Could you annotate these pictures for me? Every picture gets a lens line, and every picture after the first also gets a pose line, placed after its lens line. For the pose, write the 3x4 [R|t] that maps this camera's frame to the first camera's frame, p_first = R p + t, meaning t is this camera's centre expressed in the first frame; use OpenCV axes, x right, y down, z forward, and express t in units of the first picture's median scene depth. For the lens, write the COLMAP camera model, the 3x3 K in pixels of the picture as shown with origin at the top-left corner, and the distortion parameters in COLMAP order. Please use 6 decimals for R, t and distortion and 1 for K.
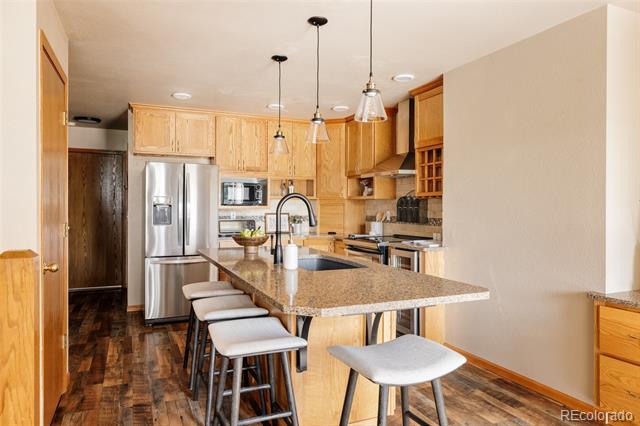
lens RADIAL K [[437.8, 0, 319.3], [0, 437.8, 208.5], [0, 0, 1]] dist [0.000551, -0.000739]
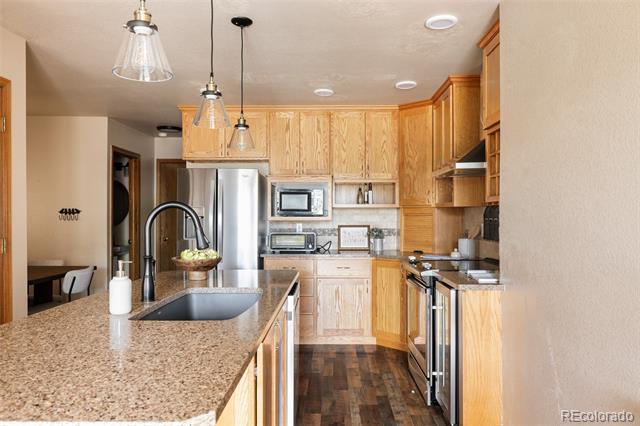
lens RADIAL K [[467.3, 0, 320.4], [0, 467.3, 213.1], [0, 0, 1]] dist [-0.014534, -0.000337]
pose [[0.904884, -0.005111, -0.425627, 0.237028], [0.001495, 0.999960, -0.008831, -0.005048], [0.425655, 0.007354, 0.904855, 0.214135]]
